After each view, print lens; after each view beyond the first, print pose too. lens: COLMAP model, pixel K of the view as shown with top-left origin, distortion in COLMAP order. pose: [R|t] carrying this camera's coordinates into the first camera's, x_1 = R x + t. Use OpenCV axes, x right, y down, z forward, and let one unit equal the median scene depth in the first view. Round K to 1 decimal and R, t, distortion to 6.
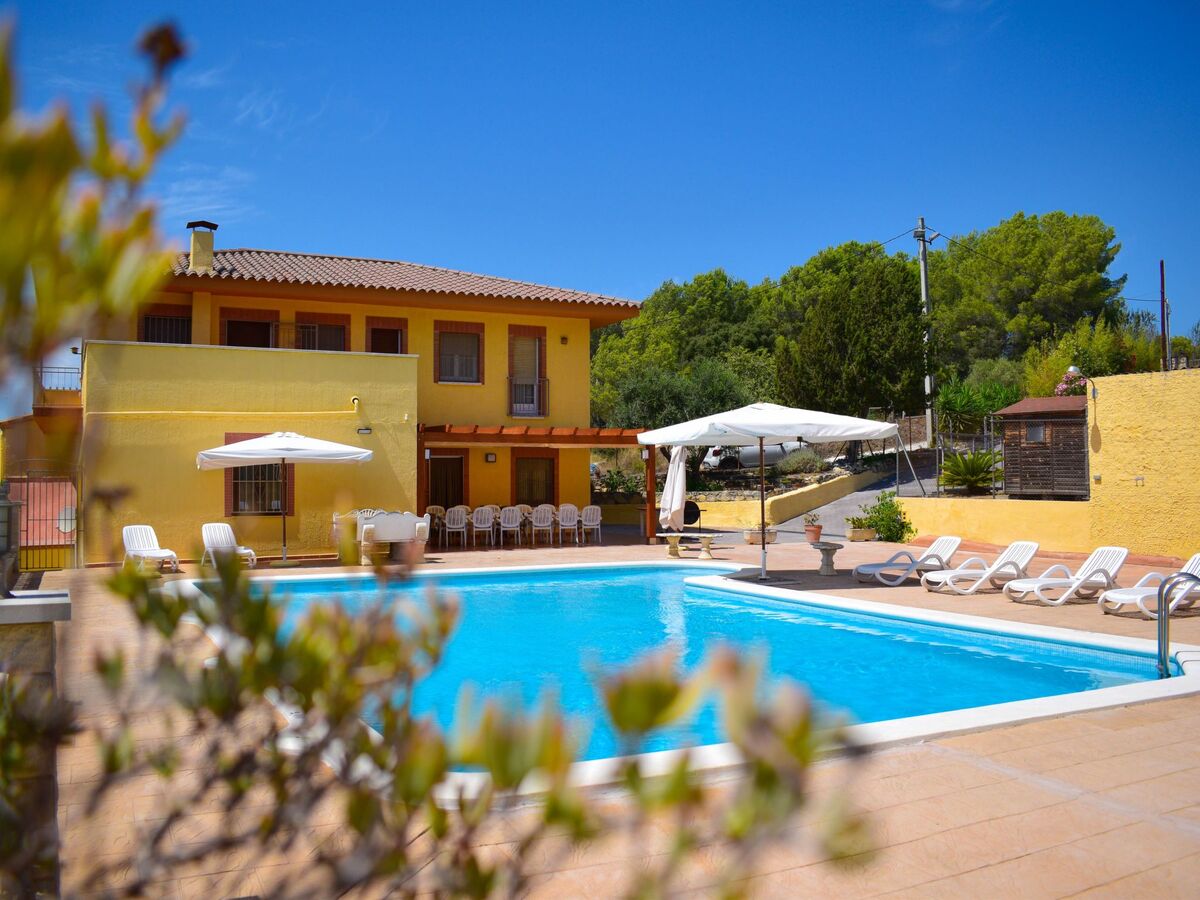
lens RADIAL K [[1080.5, 0, 600.0], [0, 1080.5, 450.0], [0, 0, 1]] dist [-0.070470, -0.006994]
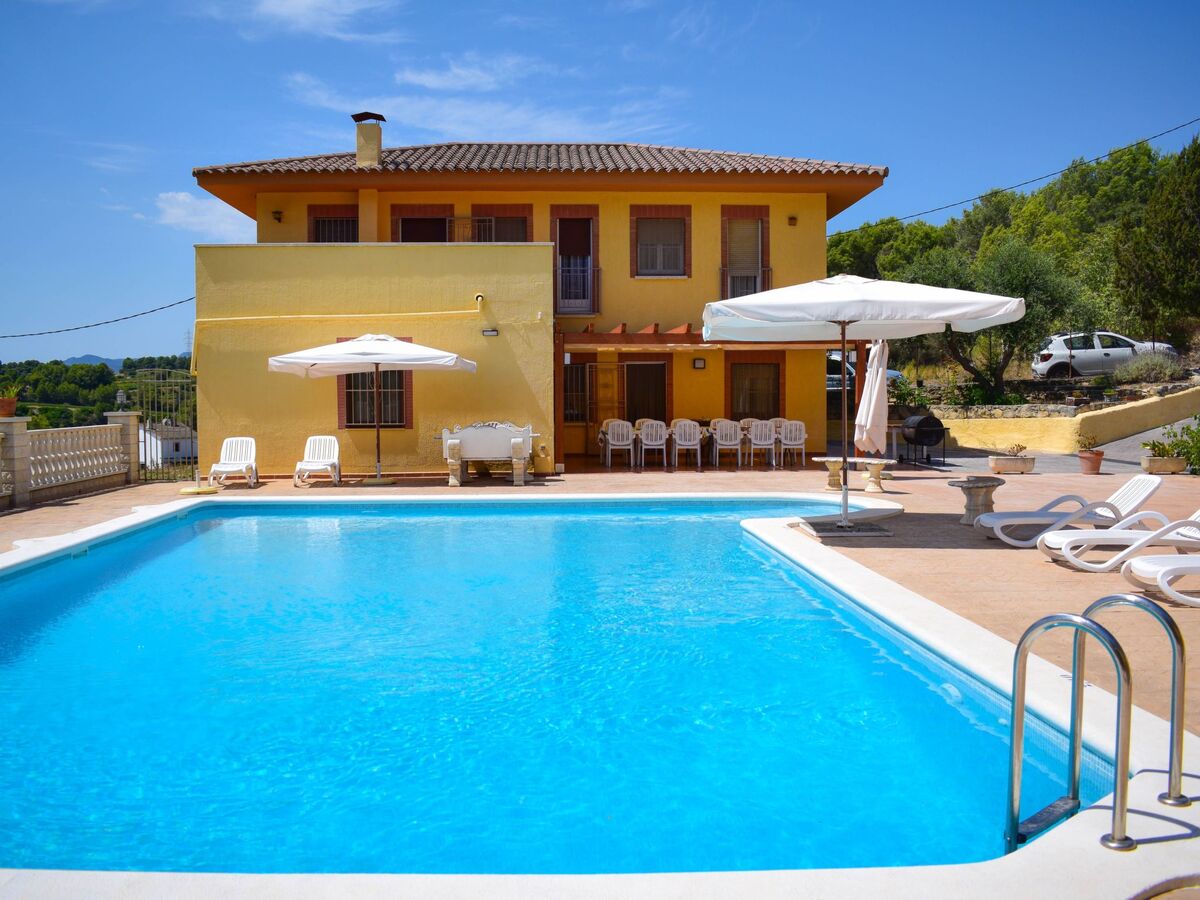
lens RADIAL K [[1080.5, 0, 600.0], [0, 1080.5, 450.0], [0, 0, 1]] dist [-0.070470, -0.006994]
pose [[0.912502, 0.022079, -0.408477, 0.181667], [0.010610, 0.996929, 0.077588, 0.008453], [0.408935, -0.075133, 0.909465, 0.189246]]
